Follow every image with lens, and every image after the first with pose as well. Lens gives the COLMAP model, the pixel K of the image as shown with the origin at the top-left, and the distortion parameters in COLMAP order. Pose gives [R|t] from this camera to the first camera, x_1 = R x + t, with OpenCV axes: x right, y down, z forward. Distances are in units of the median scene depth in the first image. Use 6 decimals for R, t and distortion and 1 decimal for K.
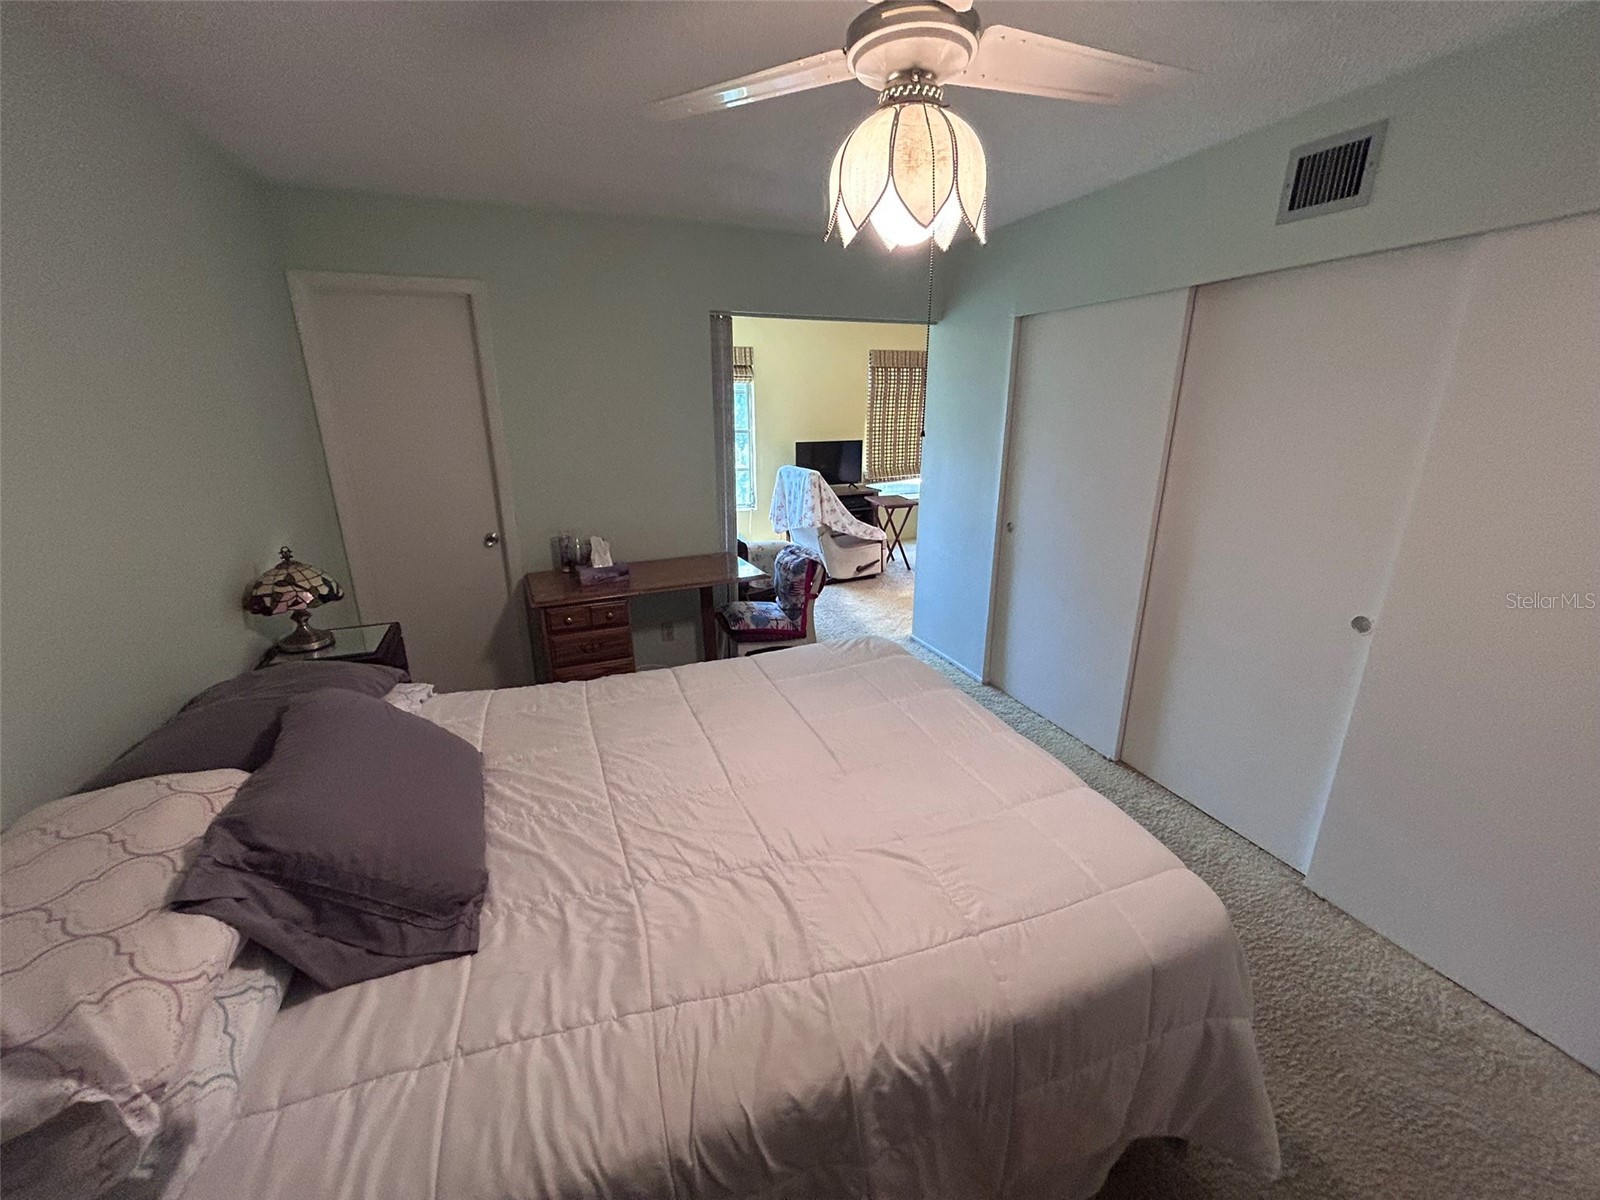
lens RADIAL K [[645.5, 0, 785.1], [0, 645.5, 601.9], [0, 0, 1]] dist [-0.002375, 0.001790]
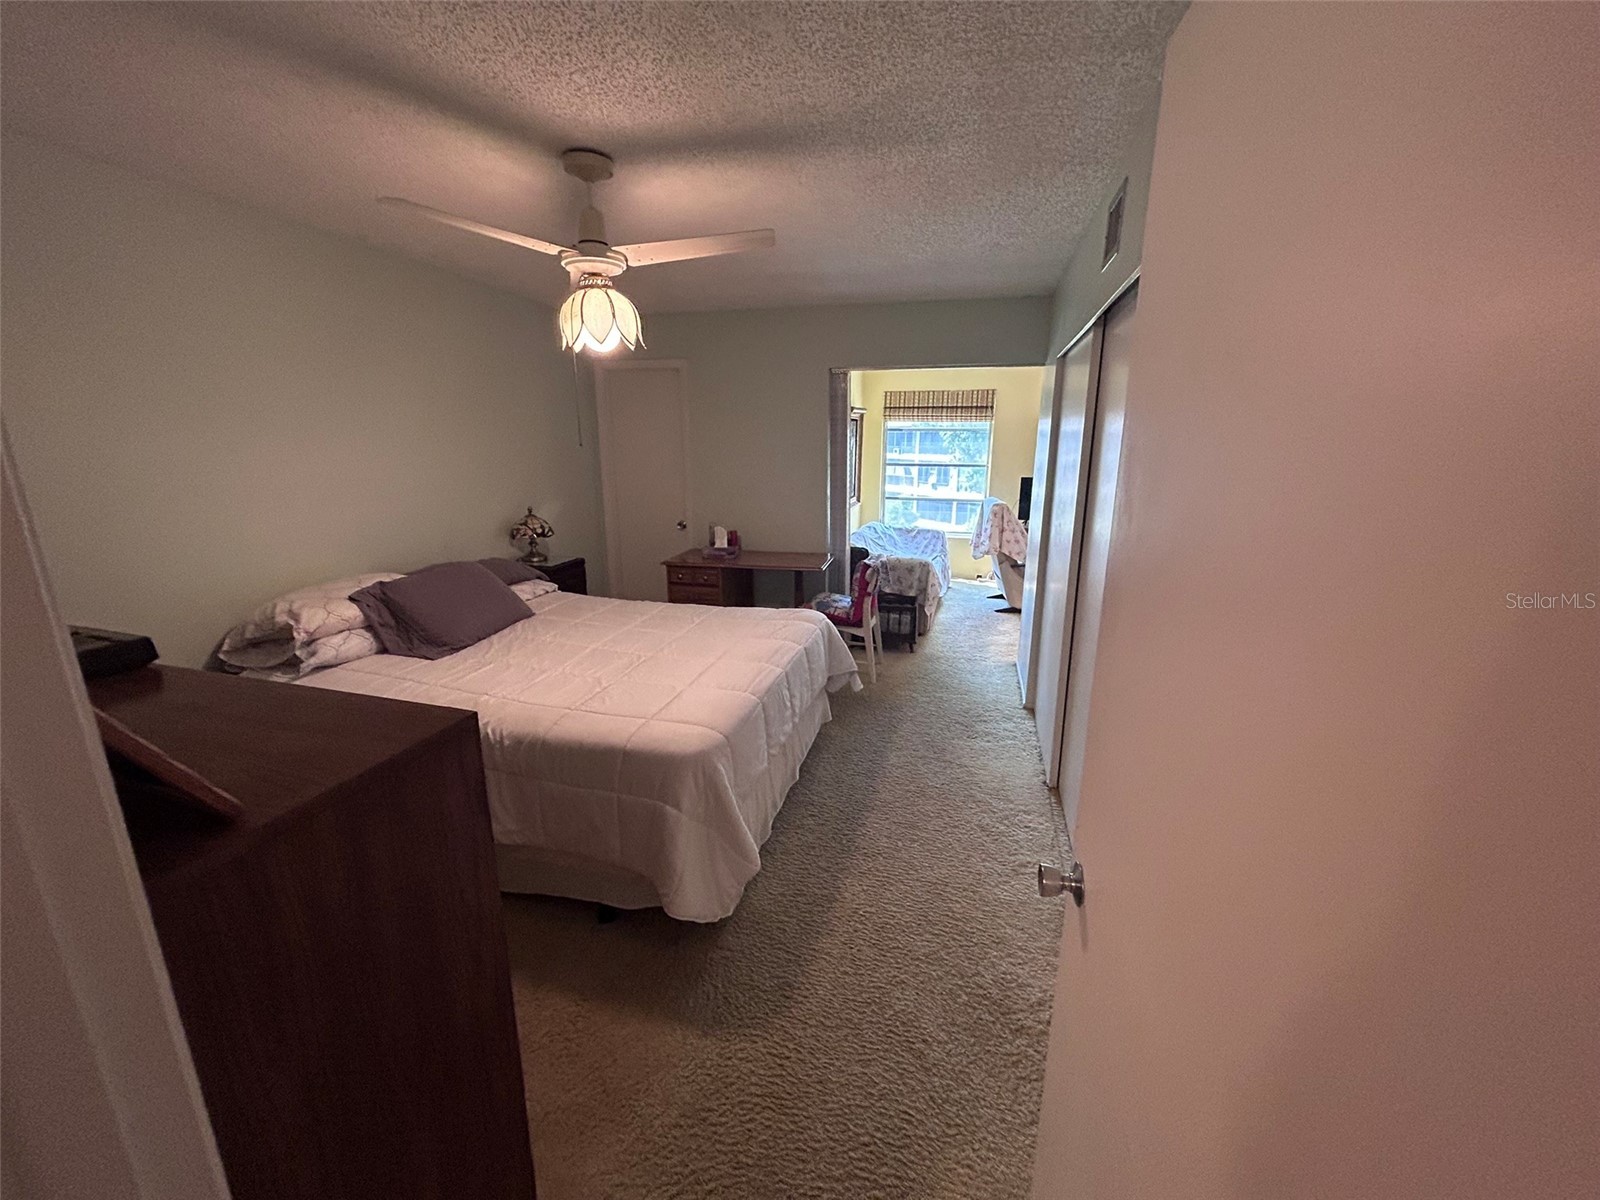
lens RADIAL K [[645.5, 0, 799.0], [0, 645.5, 603.8], [0, 0, 1]] dist [-0.002375, 0.001790]
pose [[0.805772, 0.152364, -0.572290, 1.069856], [-0.183545, 0.983006, 0.003285, 0.049238], [0.563065, 0.102394, 0.820045, -0.113280]]
